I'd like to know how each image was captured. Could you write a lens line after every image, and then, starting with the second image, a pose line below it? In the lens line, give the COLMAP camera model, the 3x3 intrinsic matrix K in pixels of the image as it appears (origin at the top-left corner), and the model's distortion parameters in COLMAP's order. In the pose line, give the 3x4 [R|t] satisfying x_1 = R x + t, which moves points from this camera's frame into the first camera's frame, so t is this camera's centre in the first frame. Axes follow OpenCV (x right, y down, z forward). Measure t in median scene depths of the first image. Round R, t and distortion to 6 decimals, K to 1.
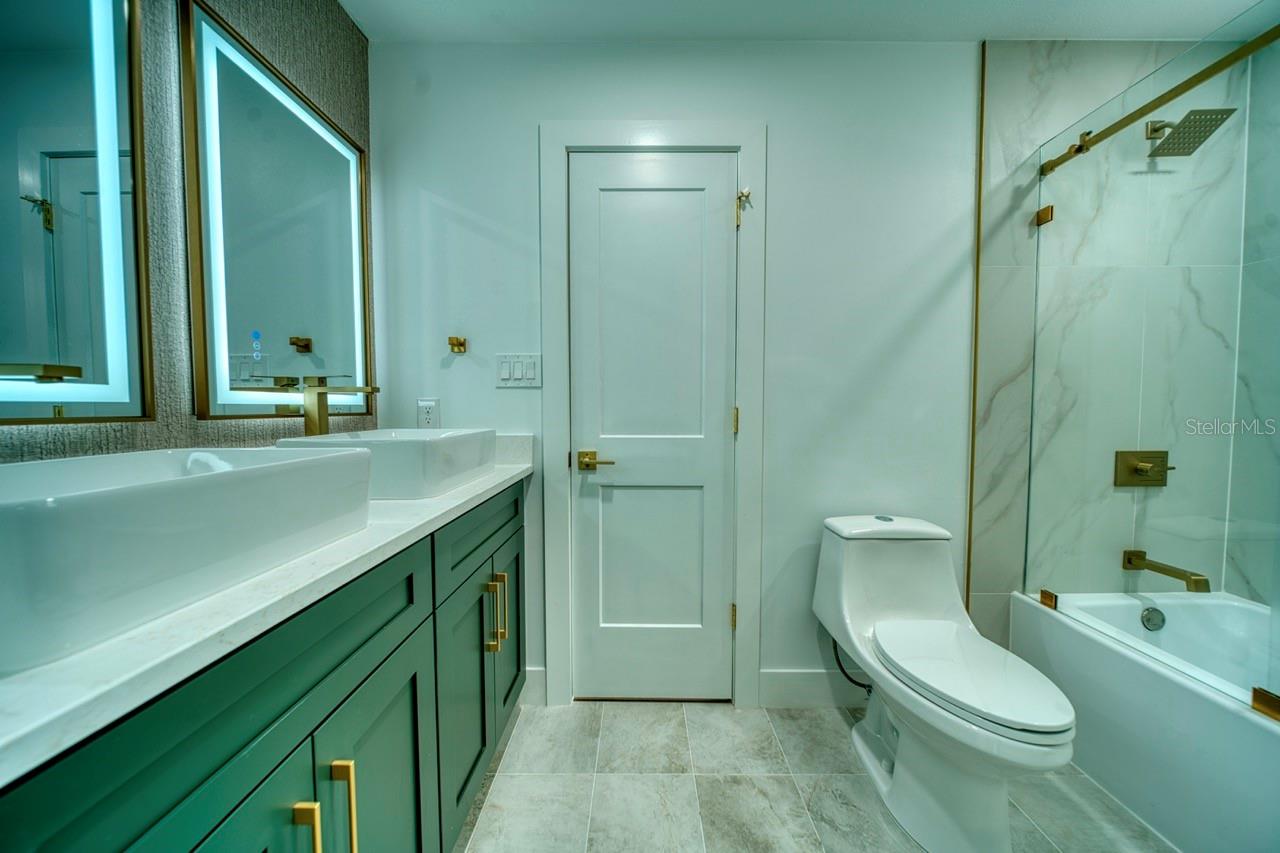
lens RADIAL K [[455.8, 0, 636.7], [0, 455.8, 425.9], [0, 0, 1]] dist [0.000860, -0.000156]
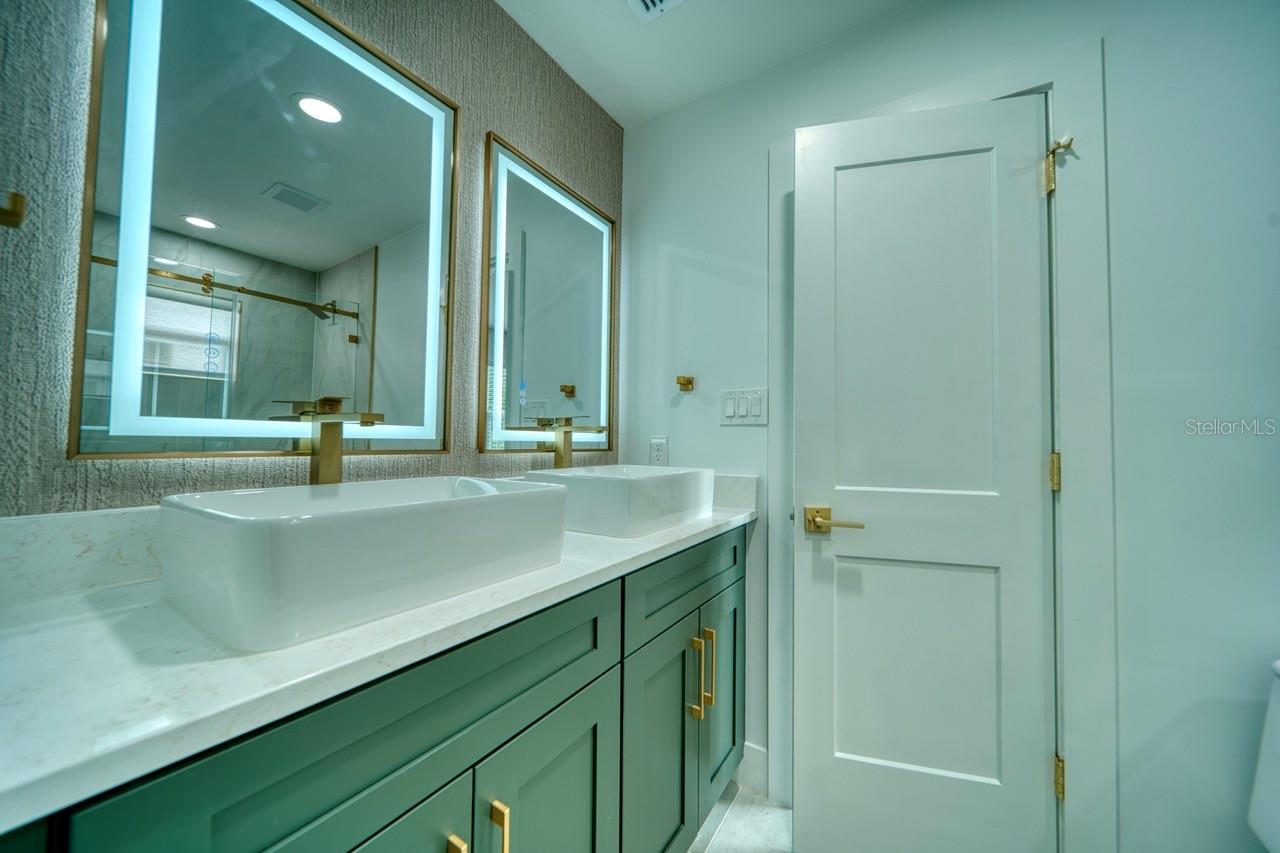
lens RADIAL K [[448.6, 0, 640.0], [0, 448.6, 426.5], [0, 0, 1]] dist [0.001937, -0.002061]
pose [[0.843855, -0.007137, -0.536525, 0.071465], [-0.035303, 0.997007, -0.068788, -0.013559], [0.535409, 0.076988, 0.841077, 0.145433]]
